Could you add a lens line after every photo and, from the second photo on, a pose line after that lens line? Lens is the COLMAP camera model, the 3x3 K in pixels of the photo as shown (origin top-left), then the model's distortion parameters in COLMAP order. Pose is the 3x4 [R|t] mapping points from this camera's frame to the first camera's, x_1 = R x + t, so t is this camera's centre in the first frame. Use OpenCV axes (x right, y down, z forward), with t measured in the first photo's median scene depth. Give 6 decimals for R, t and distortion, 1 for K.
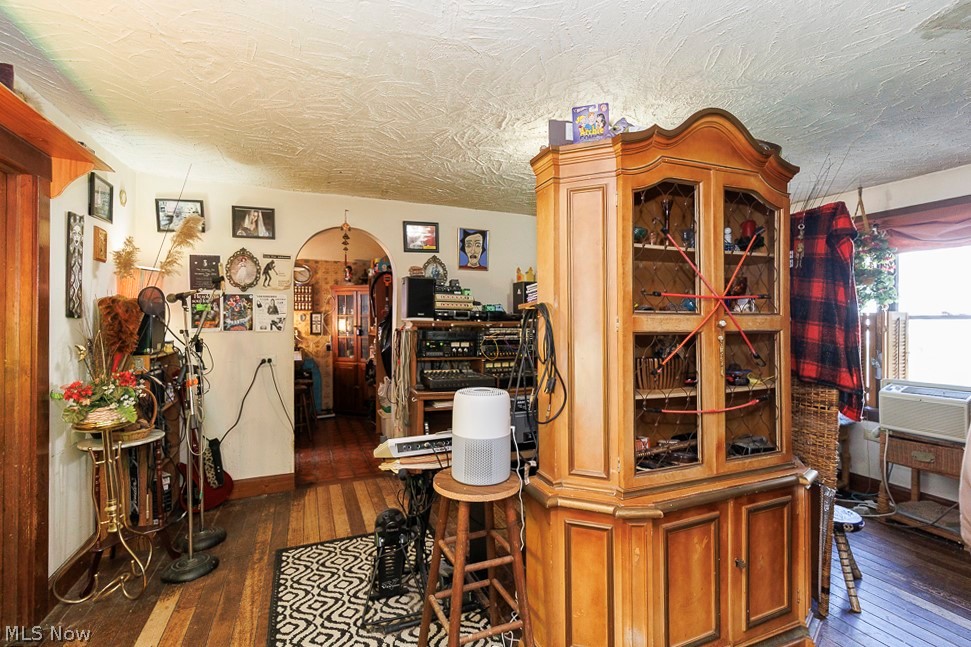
lens RADIAL K [[433.1, 0, 486.0], [0, 433.1, 320.1], [0, 0, 1]] dist [-0.002265, -0.000302]
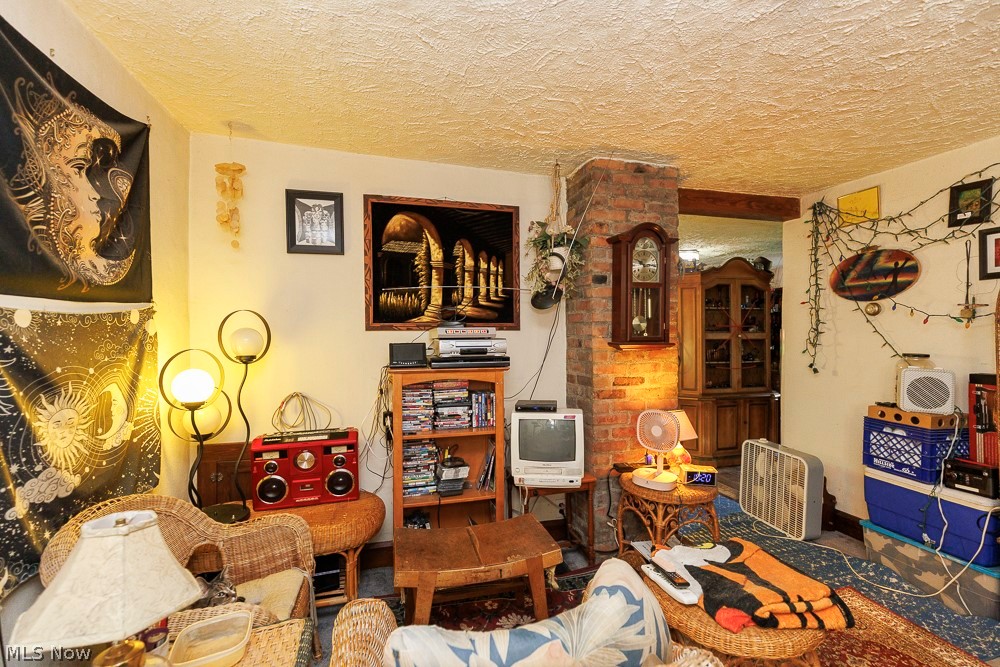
lens RADIAL K [[446.0, 0, 500.7], [0, 446.0, 332.7], [0, 0, 1]] dist [-0.002265, -0.000302]
pose [[0.993960, 0.002555, -0.109716, -0.630475], [-0.003025, 0.999987, -0.004122, 0.002888], [0.109704, 0.004429, 0.993954, -1.925551]]
